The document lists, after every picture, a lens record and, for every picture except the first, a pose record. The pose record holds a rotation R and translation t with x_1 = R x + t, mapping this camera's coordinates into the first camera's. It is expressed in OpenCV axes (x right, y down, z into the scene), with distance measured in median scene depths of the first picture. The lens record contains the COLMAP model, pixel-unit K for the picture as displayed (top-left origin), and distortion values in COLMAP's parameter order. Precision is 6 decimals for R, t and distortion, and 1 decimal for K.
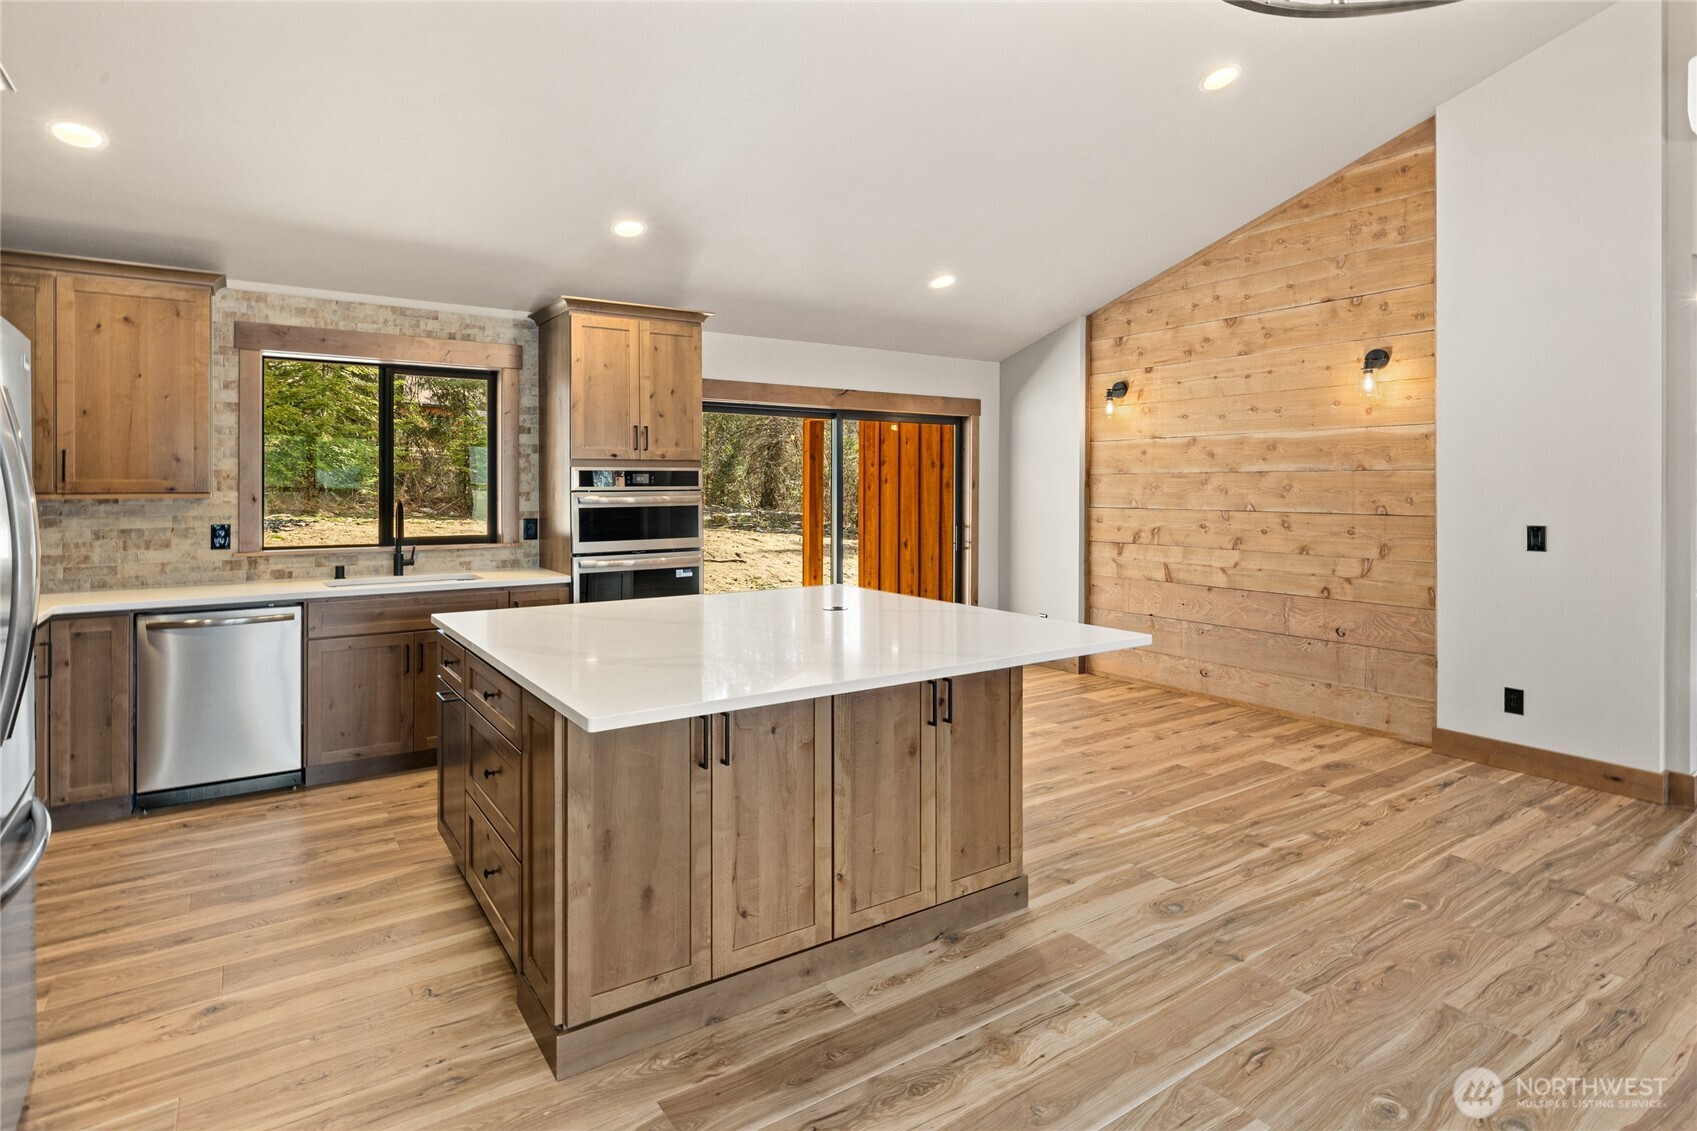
lens RADIAL K [[888.6, 0, 839.0], [0, 888.6, 488.1], [0, 0, 1]] dist [-0.004172, 0.001361]
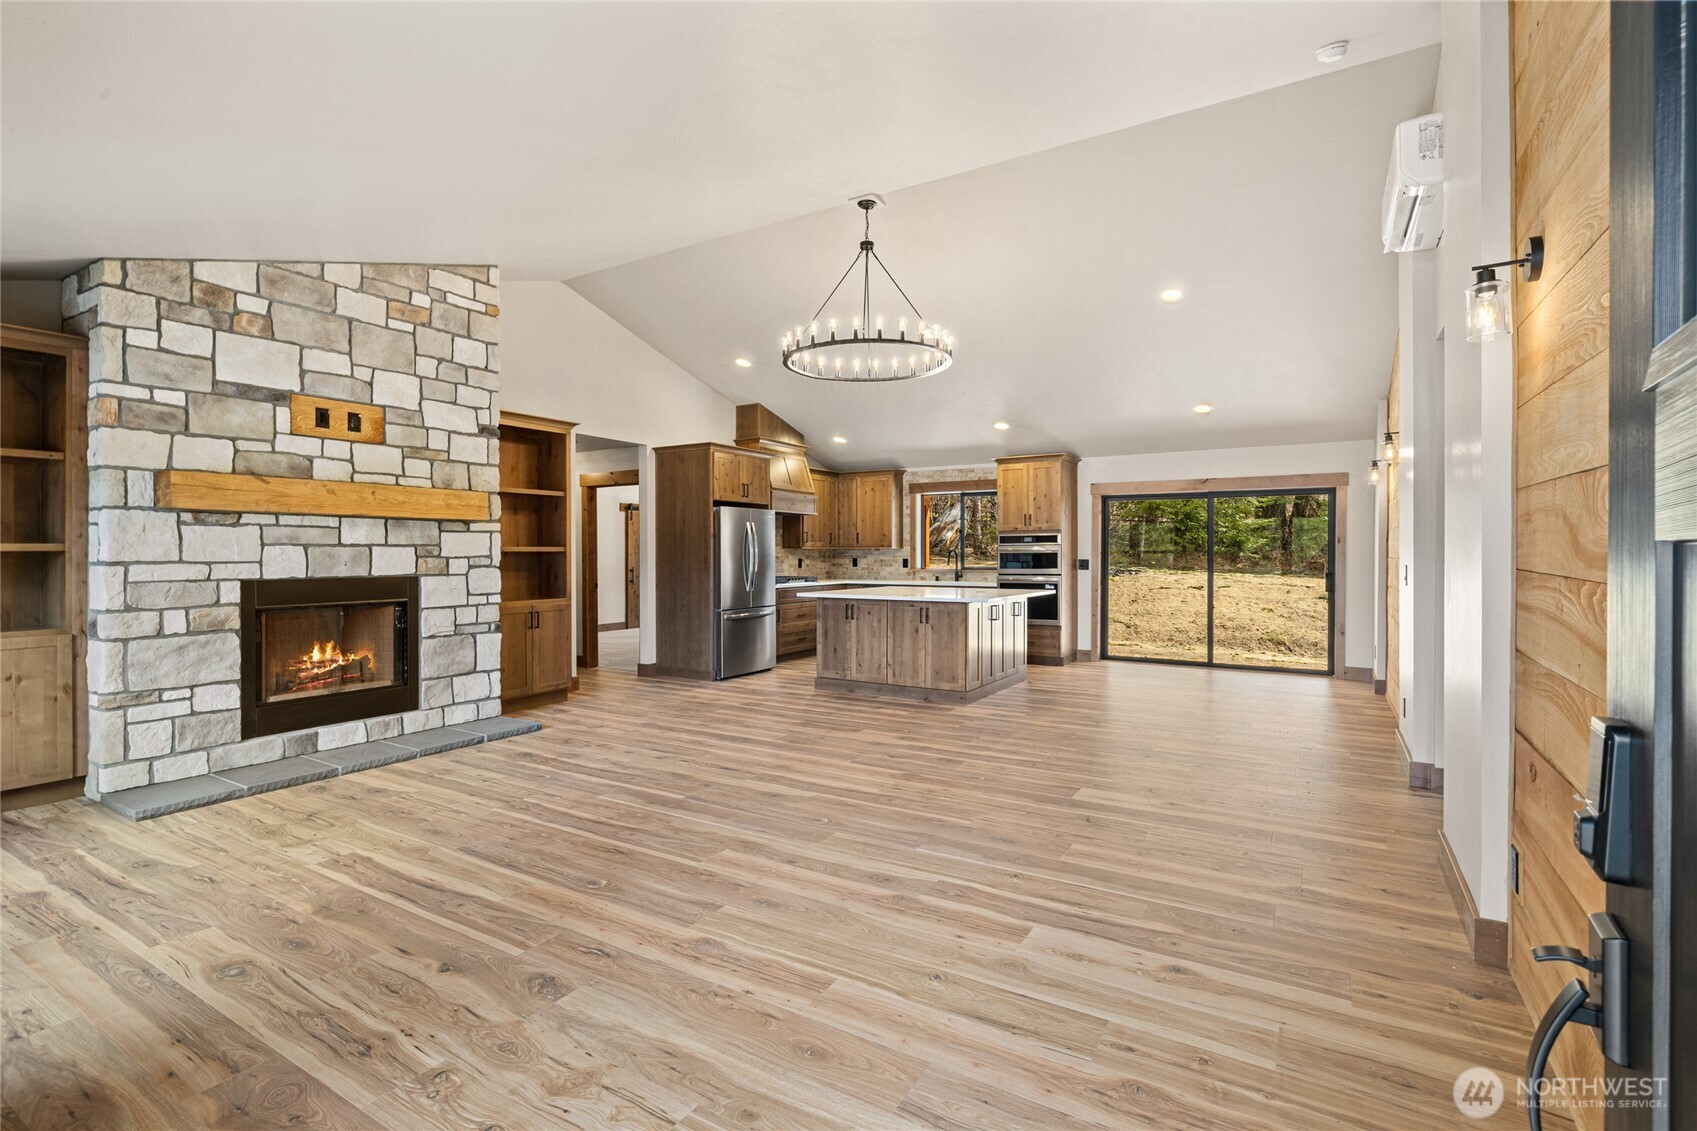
lens RADIAL K [[799.3, 0, 849.6], [0, 799.3, 557.3], [0, 0, 1]] dist [-0.008695, 0.001926]
pose [[0.413066, 0.003785, -0.910693, 1.281276], [-0.002398, 0.999992, 0.003069, 0.026108], [0.910698, 0.000916, 0.413071, -0.149728]]
